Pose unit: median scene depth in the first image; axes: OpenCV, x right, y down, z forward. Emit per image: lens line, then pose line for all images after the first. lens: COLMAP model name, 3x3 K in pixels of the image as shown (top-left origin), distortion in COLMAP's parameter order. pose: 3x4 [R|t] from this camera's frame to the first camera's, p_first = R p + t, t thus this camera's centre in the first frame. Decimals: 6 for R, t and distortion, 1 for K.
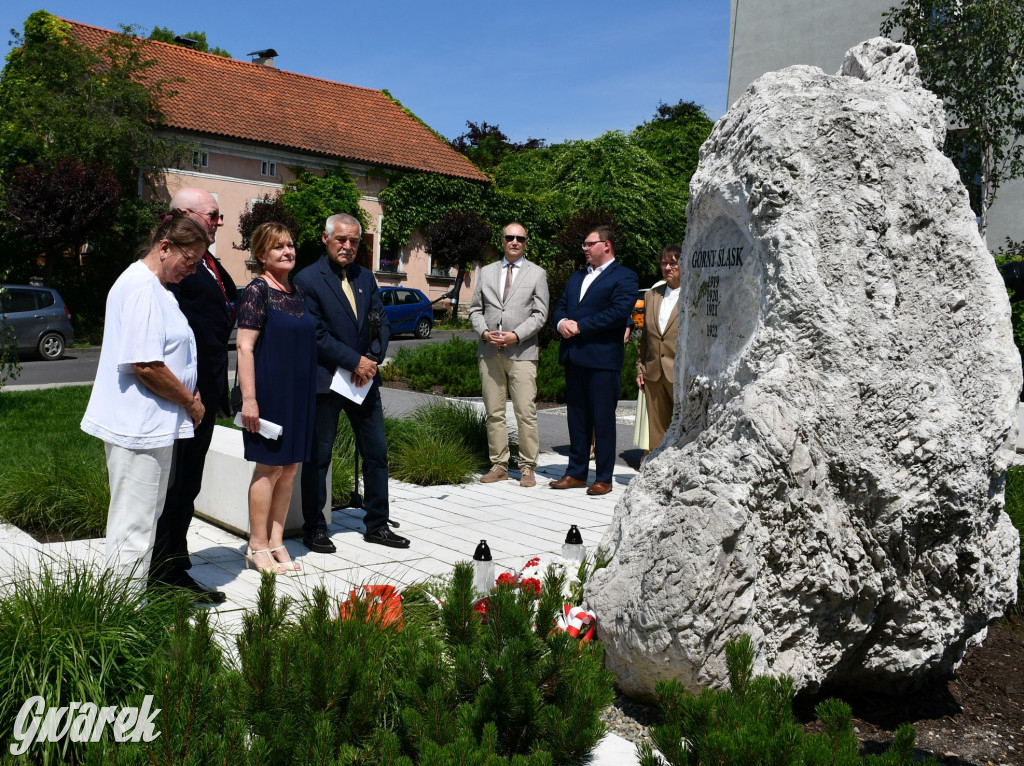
lens RADIAL K [[1090.4, 0, 398.0], [0, 1090.4, 346.7], [0, 0, 1]] dist [-0.034192, -0.007774]
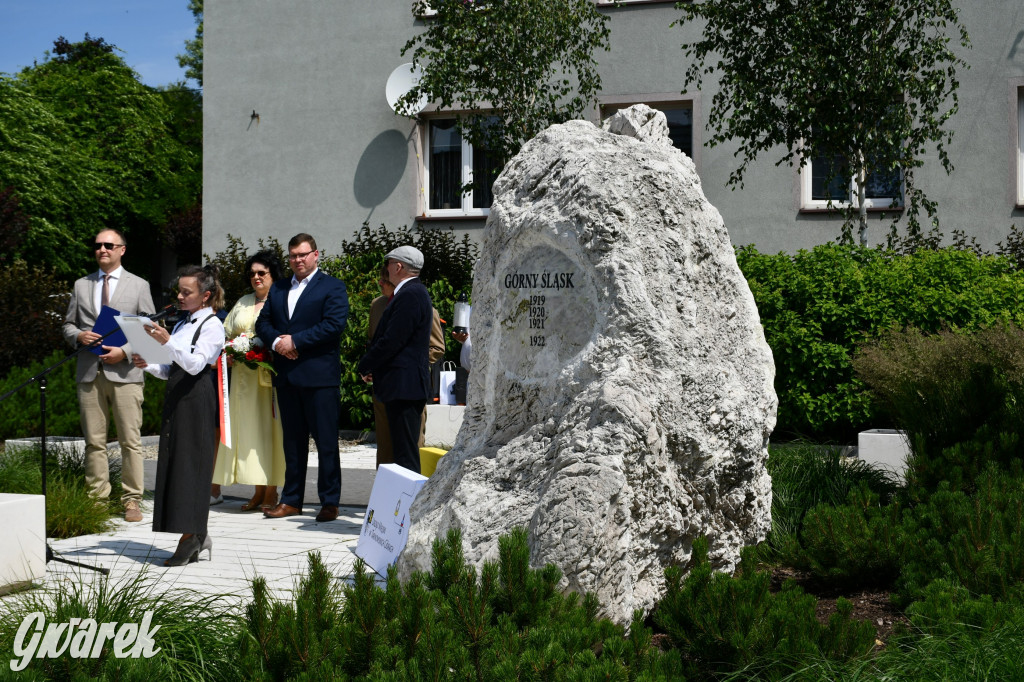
lens RADIAL K [[1528.7, 0, 555.5], [0, 1528.7, 336.8], [0, 0, 1]] dist [-0.030268, -0.004721]
pose [[0.836054, -0.032582, 0.547678, -0.725647], [0.044725, 0.998960, -0.008846, -0.004284], [-0.546821, 0.031891, 0.836642, -0.499648]]
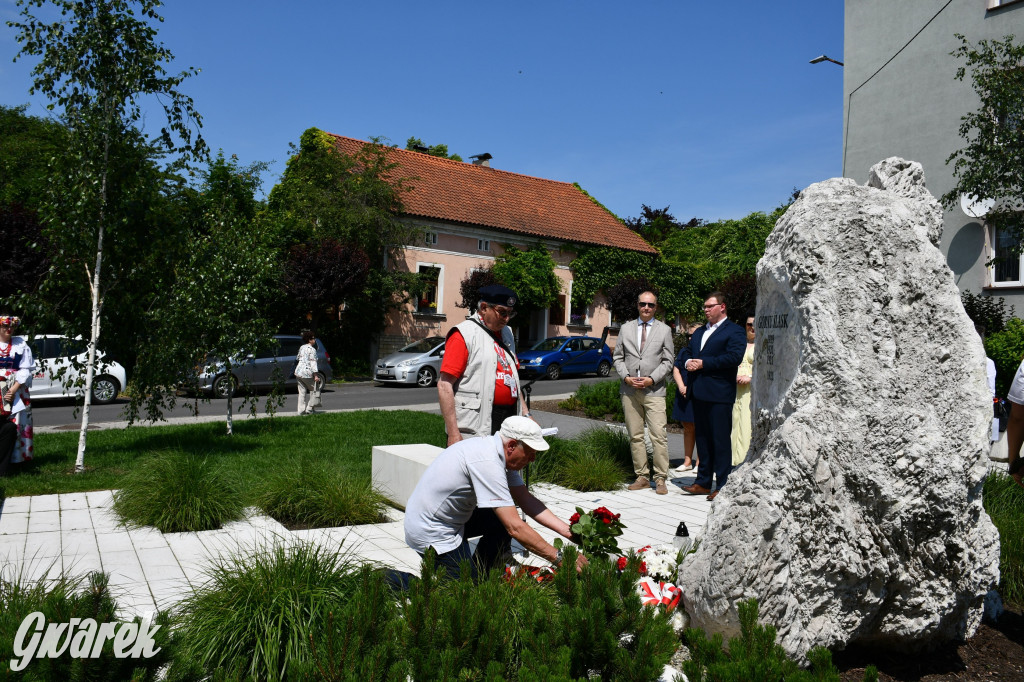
lens RADIAL K [[862.1, 0, 525.6], [0, 862.1, 331.1], [0, 0, 1]] dist [-0.032653, 0.002769]
pose [[0.997161, -0.001274, -0.075290, 0.078901], [-0.003223, 0.998218, -0.059578, -0.006094], [0.075232, 0.059651, 0.995380, -0.096856]]
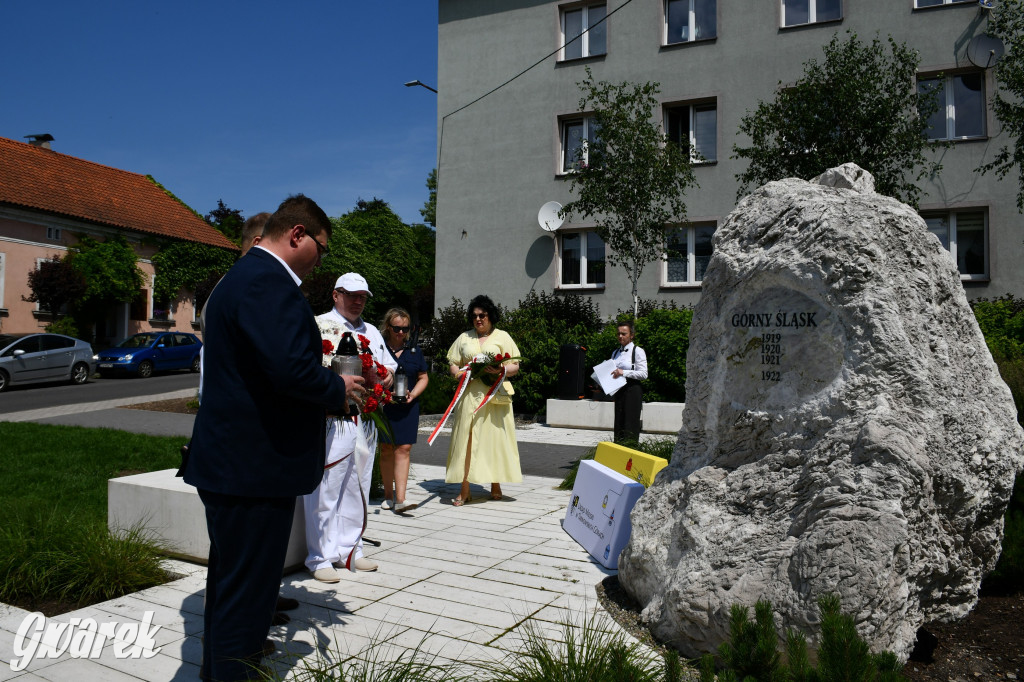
lens RADIAL K [[768.6, 0, 525.8], [0, 768.6, 336.7], [0, 0, 1]] dist [-0.035145, 0.005144]
pose [[0.887836, -0.013999, 0.459947, -0.454969], [0.034053, 0.998795, -0.035333, -0.045821], [-0.458899, 0.047033, 0.887243, 0.375116]]
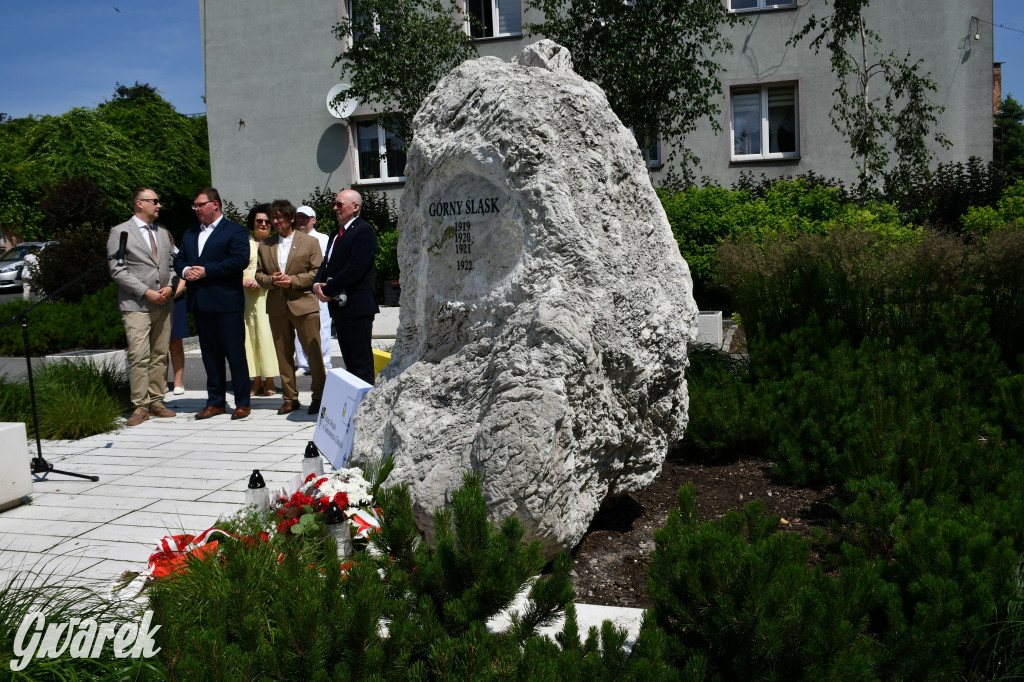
lens RADIAL K [[854.6, 0, 522.2], [0, 854.6, 334.0], [0, 0, 1]] dist [-0.024001, 0.010824]
pose [[0.775898, -0.127117, 0.617919, -0.332371], [0.090889, 0.991795, 0.089904, -0.021981], [-0.624277, -0.013594, 0.781085, 0.208671]]
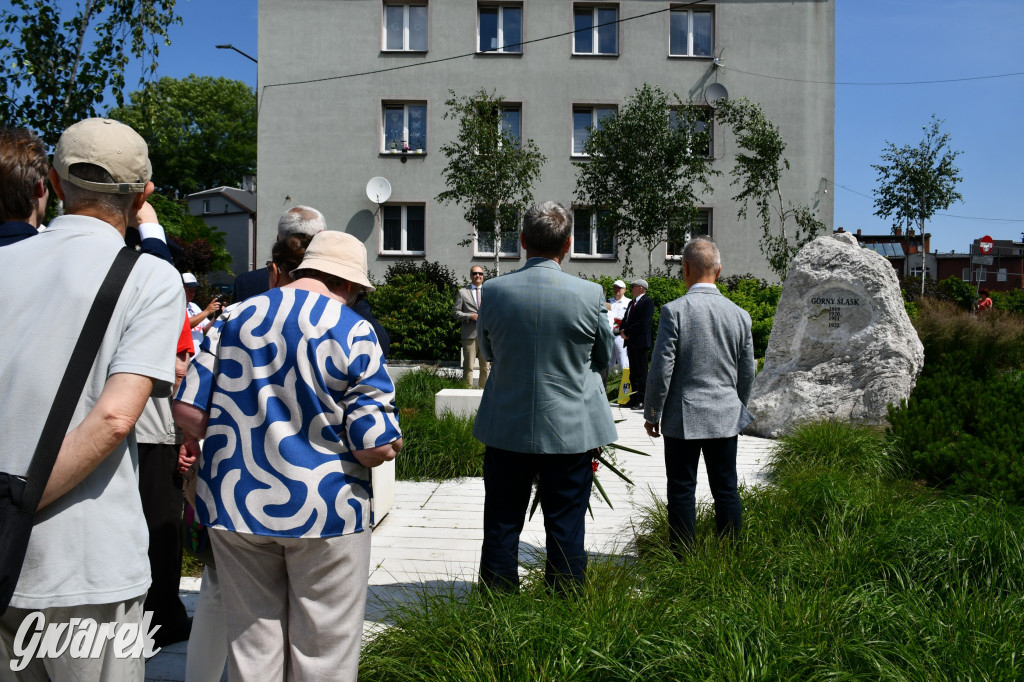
lens RADIAL K [[756.3, 0, 525.3], [0, 756.3, 331.9], [0, 0, 1]] dist [-0.034487, 0.000140]
pose [[0.614378, -0.044245, 0.787770, -2.221917], [0.032559, 0.998998, 0.030715, -0.103916], [-0.788340, 0.006778, 0.615203, 0.448990]]
